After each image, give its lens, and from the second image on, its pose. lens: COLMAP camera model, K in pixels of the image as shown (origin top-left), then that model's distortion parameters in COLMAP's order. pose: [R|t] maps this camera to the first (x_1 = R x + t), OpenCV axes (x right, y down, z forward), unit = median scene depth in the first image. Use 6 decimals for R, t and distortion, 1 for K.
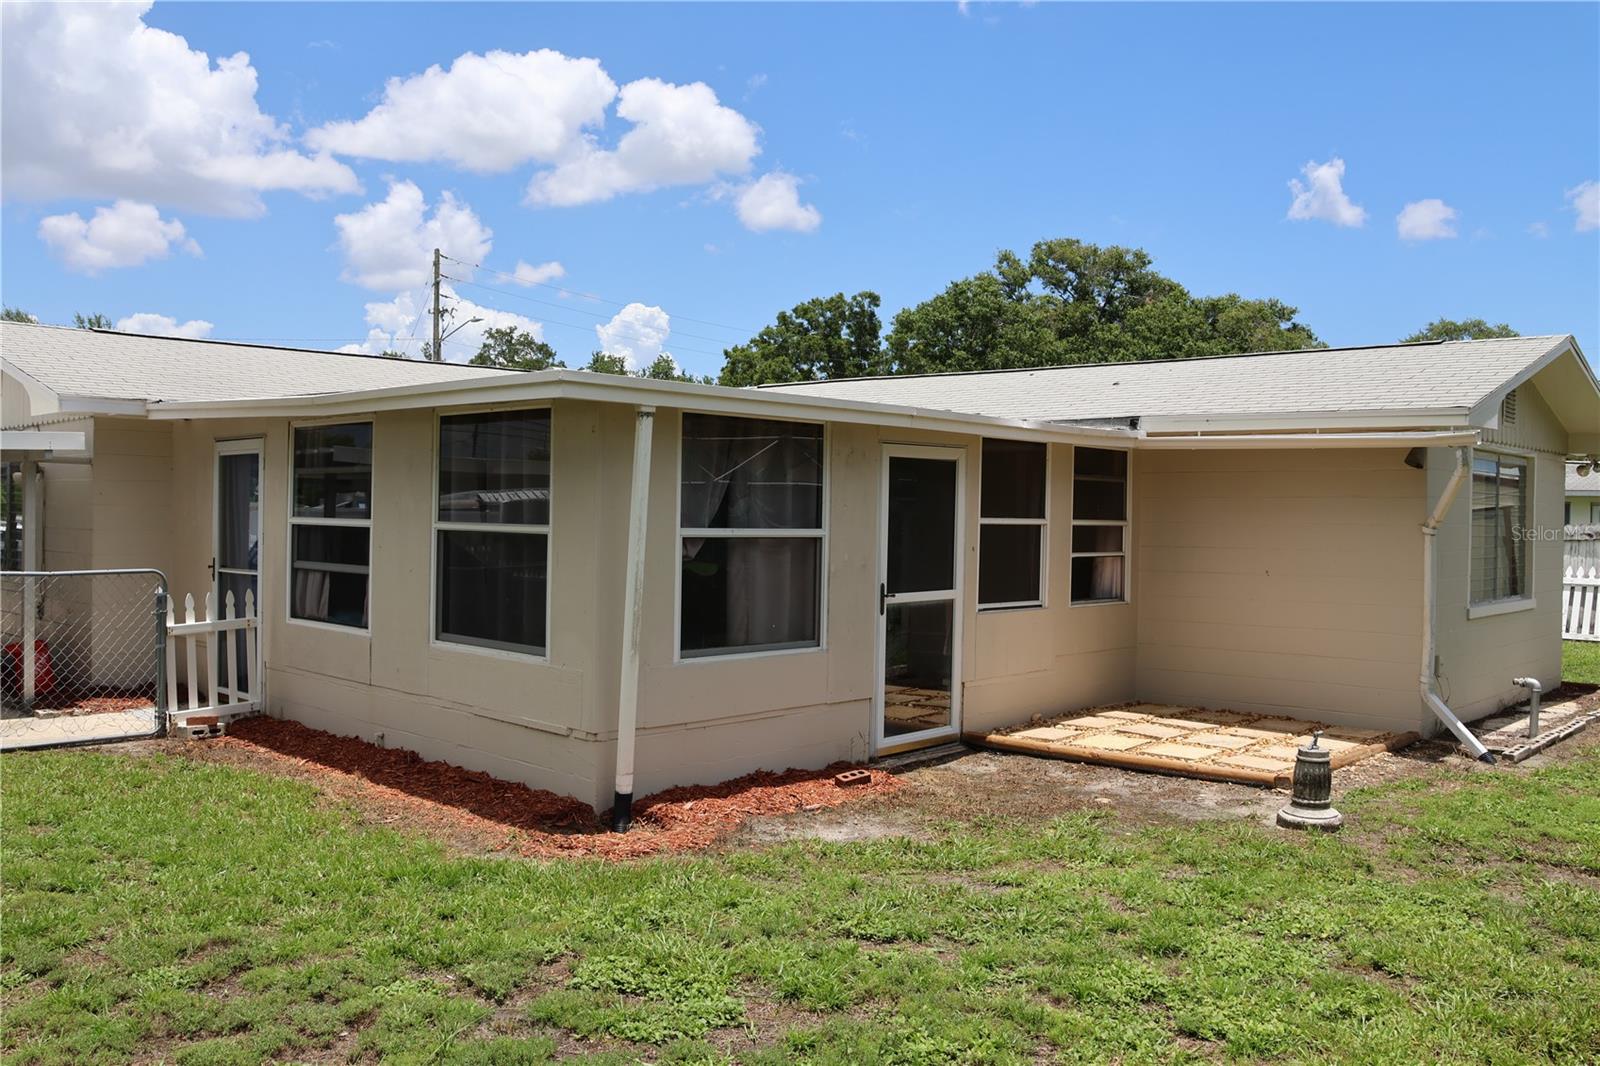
lens RADIAL K [[1341.7, 0, 796.2], [0, 1341.7, 527.6], [0, 0, 1]] dist [-0.148231, 0.124882]
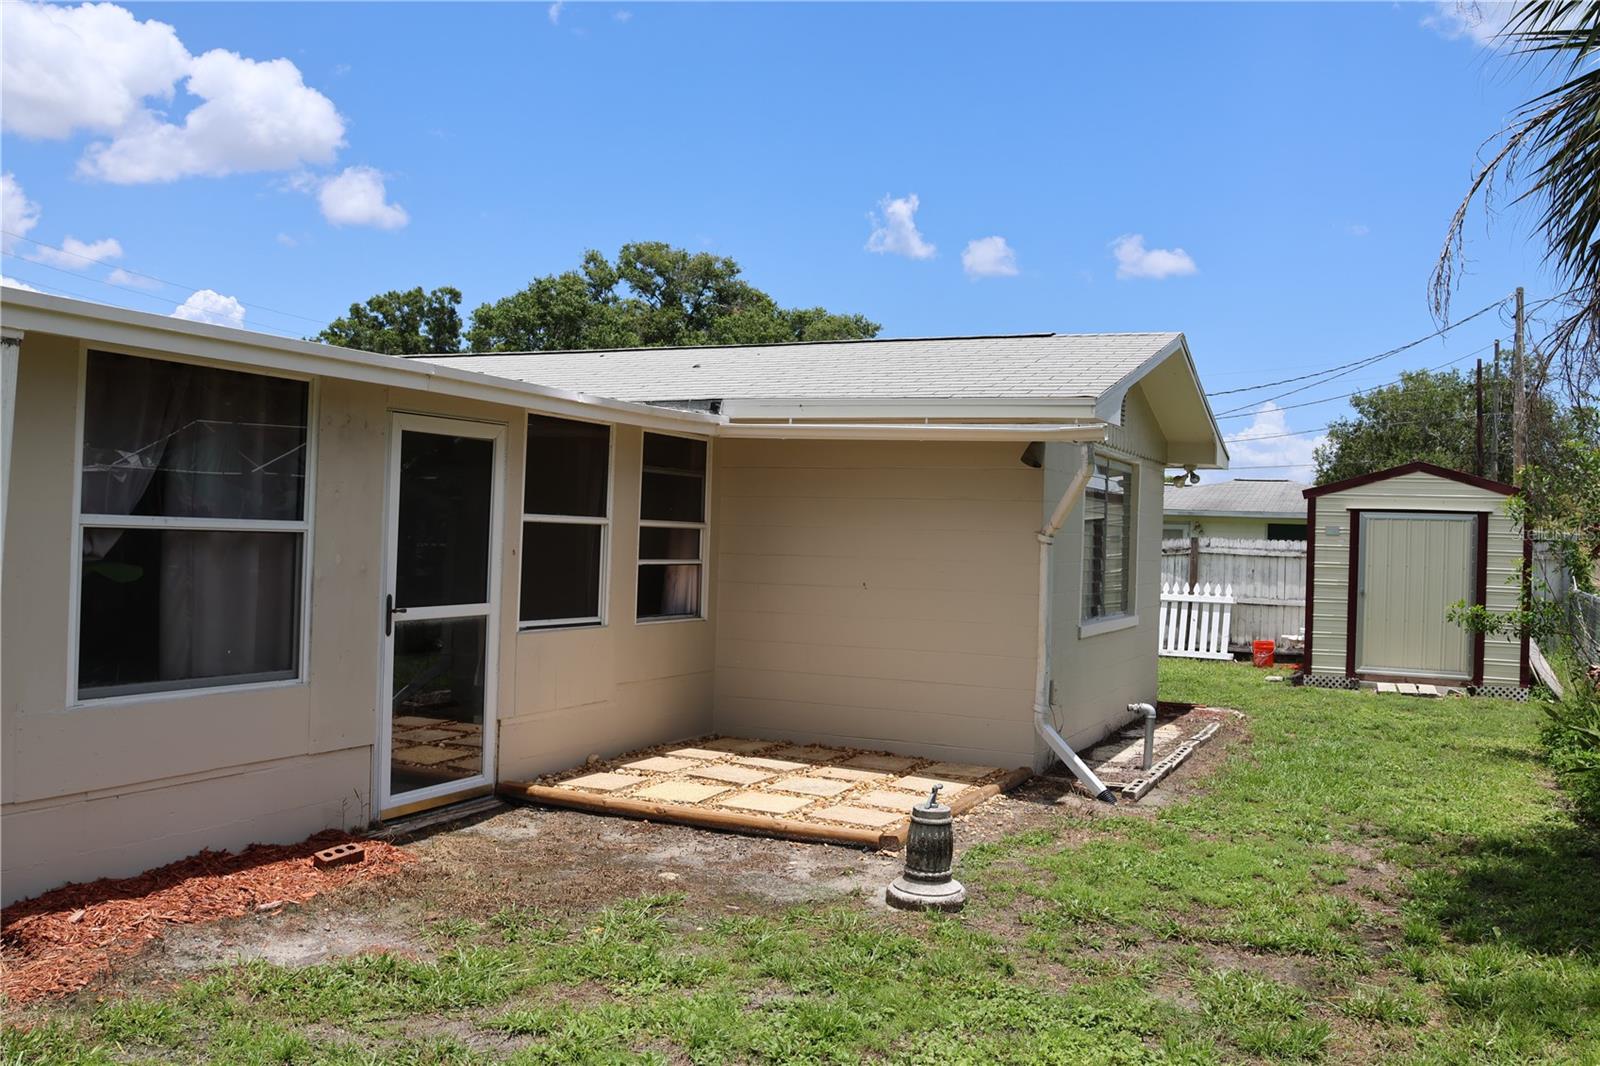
lens RADIAL K [[1341.7, 0, 796.2], [0, 1341.7, 527.6], [0, 0, 1]] dist [-0.148231, 0.124882]
pose [[0.952939, 0.018359, 0.302606, 0.051872], [-0.015719, 0.999814, -0.011157, 0.007402], [-0.302755, 0.005875, 0.953050, 0.190966]]
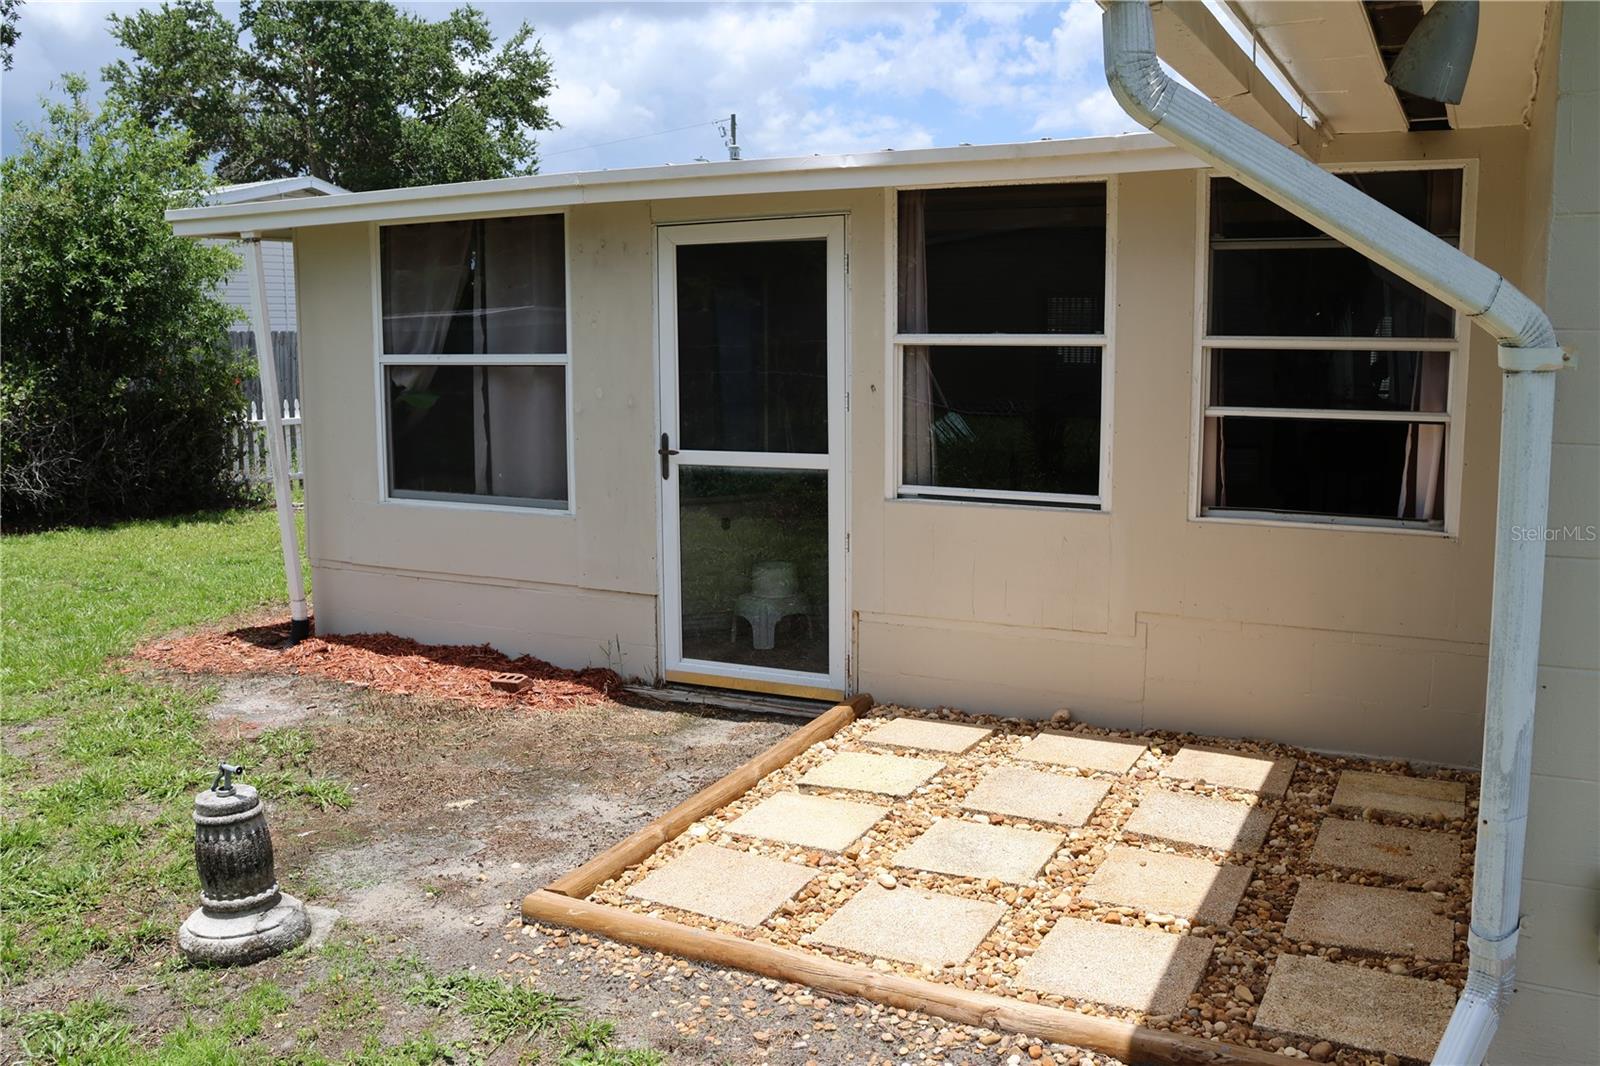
lens RADIAL K [[1341.7, 0, 796.2], [0, 1341.7, 527.6], [0, 0, 1]] dist [-0.148231, 0.124882]
pose [[0.277931, 0.113564, -0.953864, 0.686283], [-0.005872, 0.993170, 0.116533, 0.008623], [0.960583, -0.026787, 0.276700, 0.808249]]
